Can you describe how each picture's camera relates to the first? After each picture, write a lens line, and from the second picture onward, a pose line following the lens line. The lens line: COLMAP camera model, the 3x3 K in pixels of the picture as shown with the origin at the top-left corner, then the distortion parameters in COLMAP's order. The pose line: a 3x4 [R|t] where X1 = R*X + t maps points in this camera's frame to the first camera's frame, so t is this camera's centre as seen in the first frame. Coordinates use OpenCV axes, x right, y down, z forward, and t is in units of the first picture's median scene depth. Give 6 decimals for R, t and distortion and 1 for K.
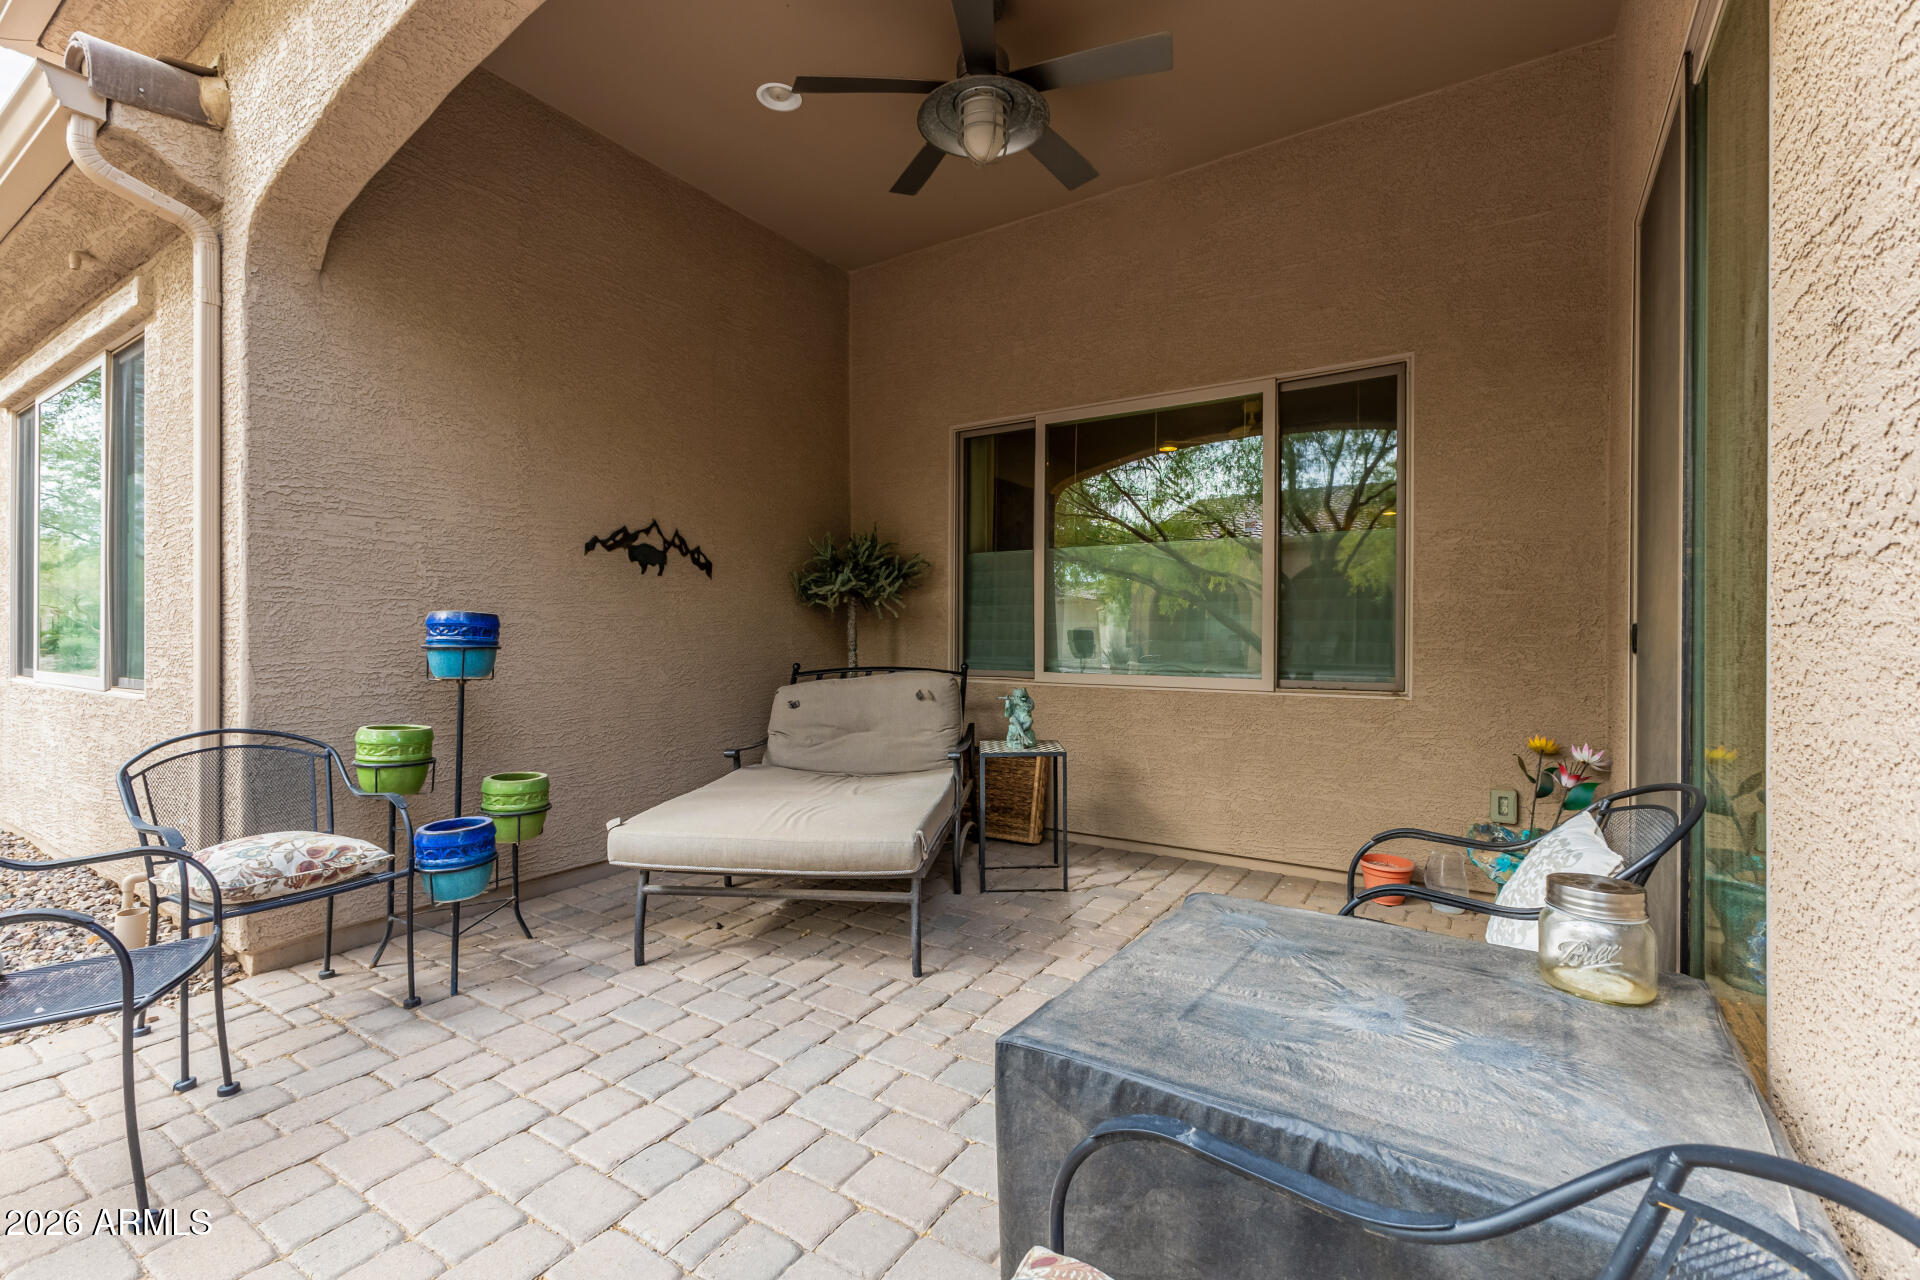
lens RADIAL K [[834.6, 0, 952.1], [0, 834.6, 636.0], [0, 0, 1]] dist [0.008346, -0.001198]
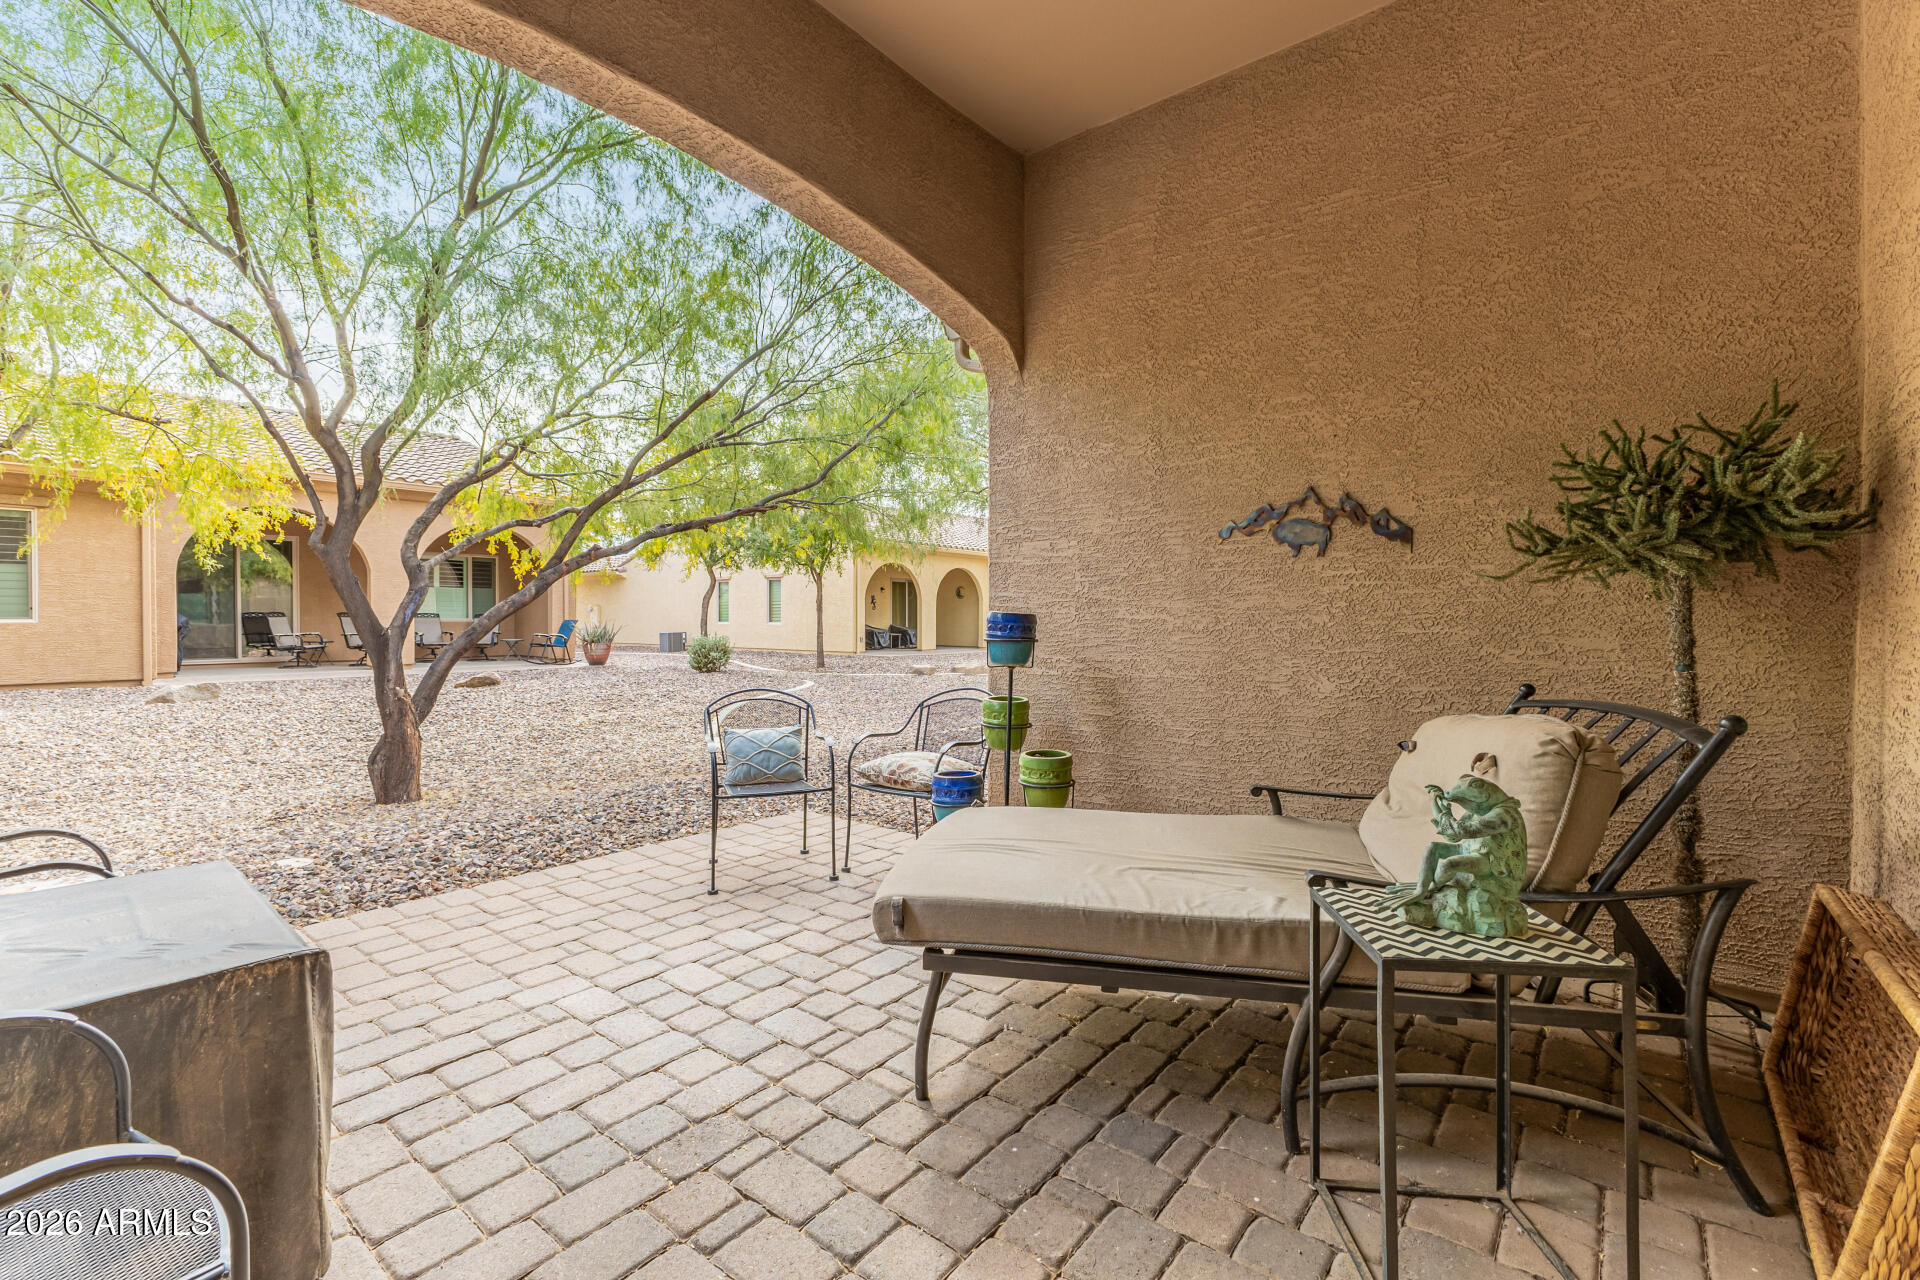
lens RADIAL K [[834.6, 0, 958.0], [0, 834.6, 633.1], [0, 0, 1]] dist [0.008346, -0.001198]
pose [[-0.105313, 0.011370, -0.994374, 0.482377], [-0.004532, 0.999919, 0.011913, -0.008269], [0.994429, 0.005761, -0.105253, 0.769270]]
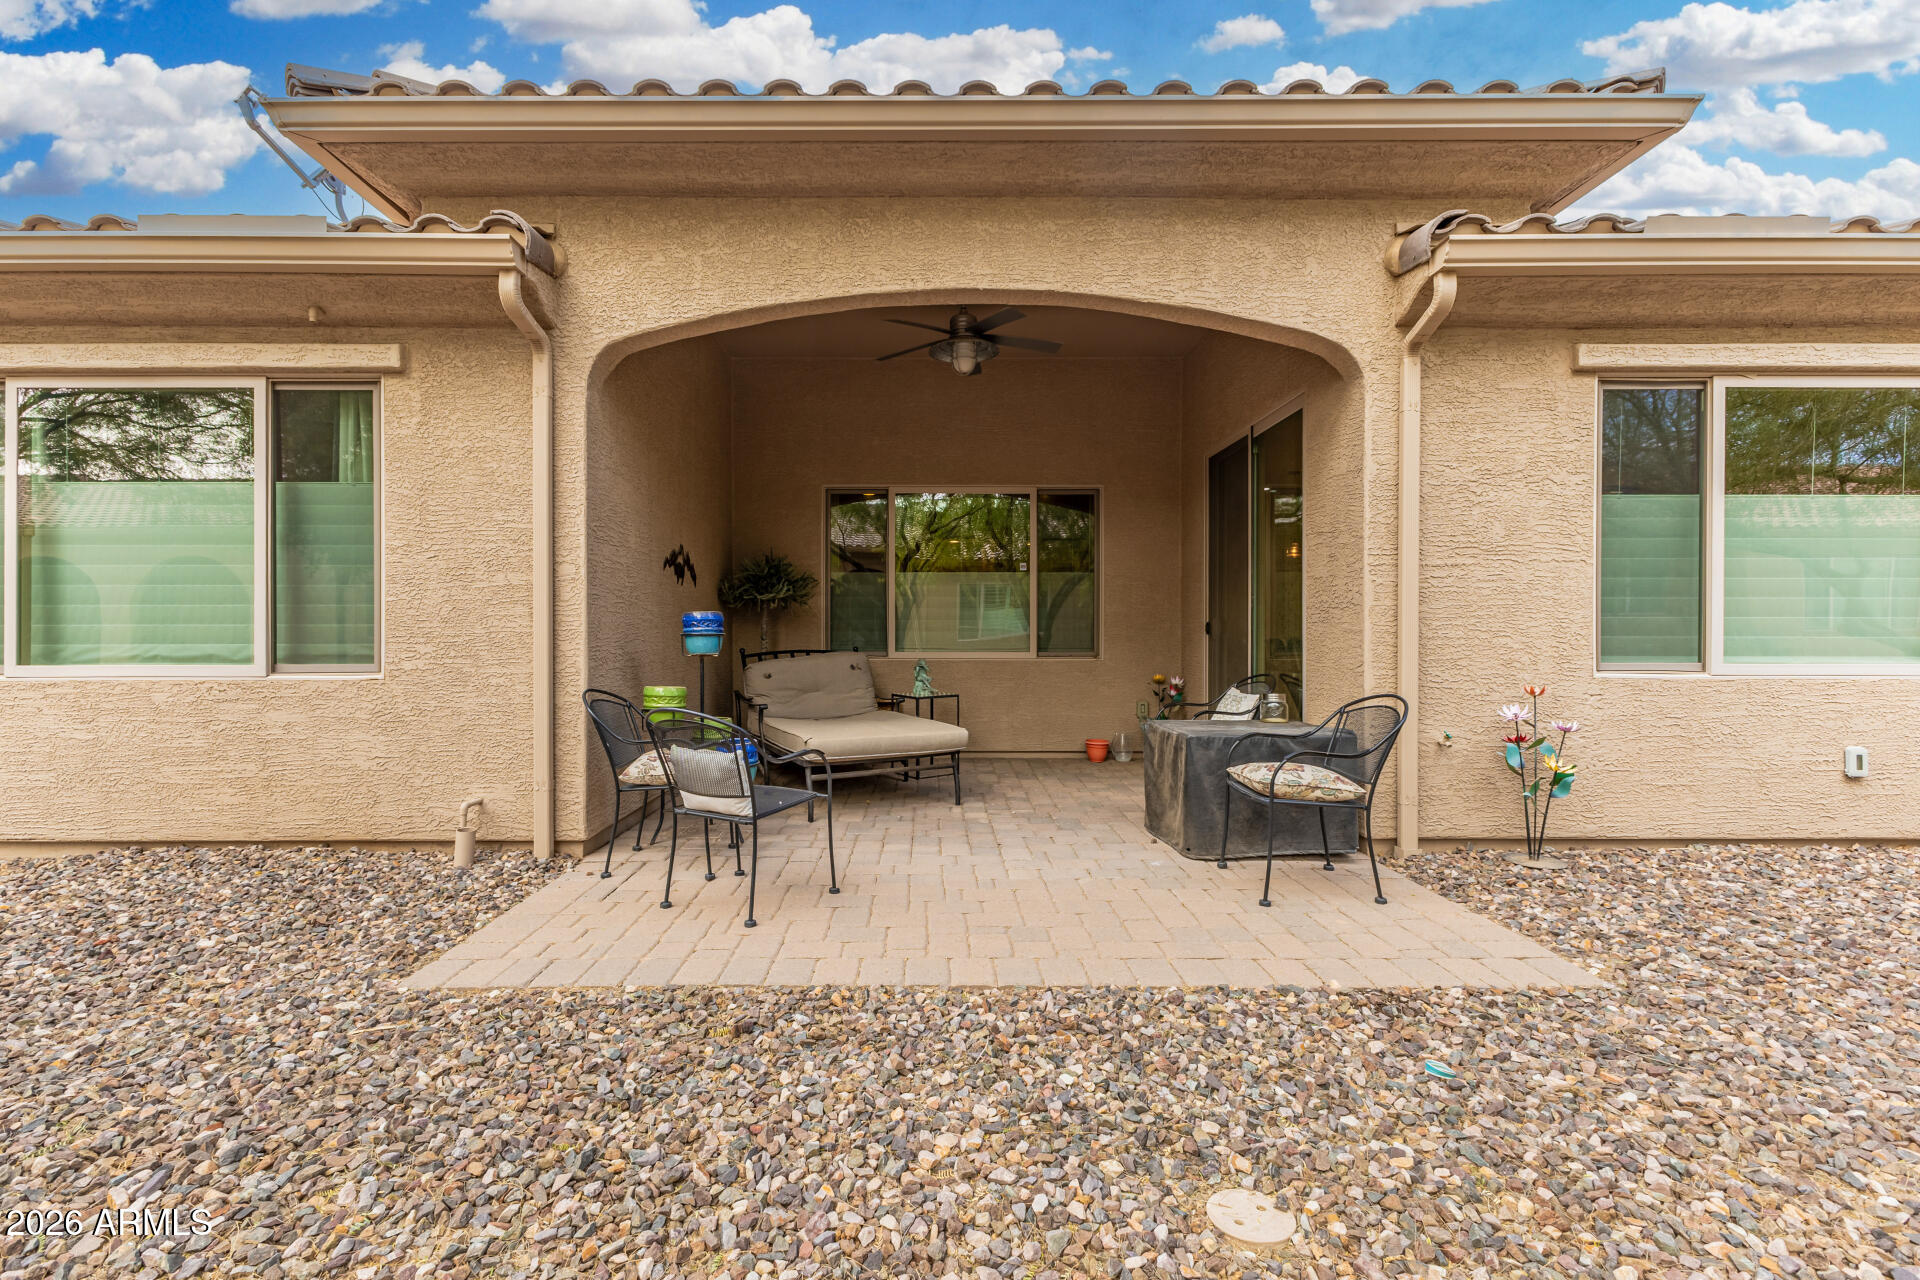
lens RADIAL K [[834.6, 0, 924.6], [0, 834.6, 628.8], [0, 0, 1]] dist [0.008346, -0.001198]
pose [[0.836636, -0.001714, 0.547757, -0.810552], [0.003096, 0.999994, -0.001599, 0.003881], [-0.547751, 0.003034, 0.836636, -0.388960]]
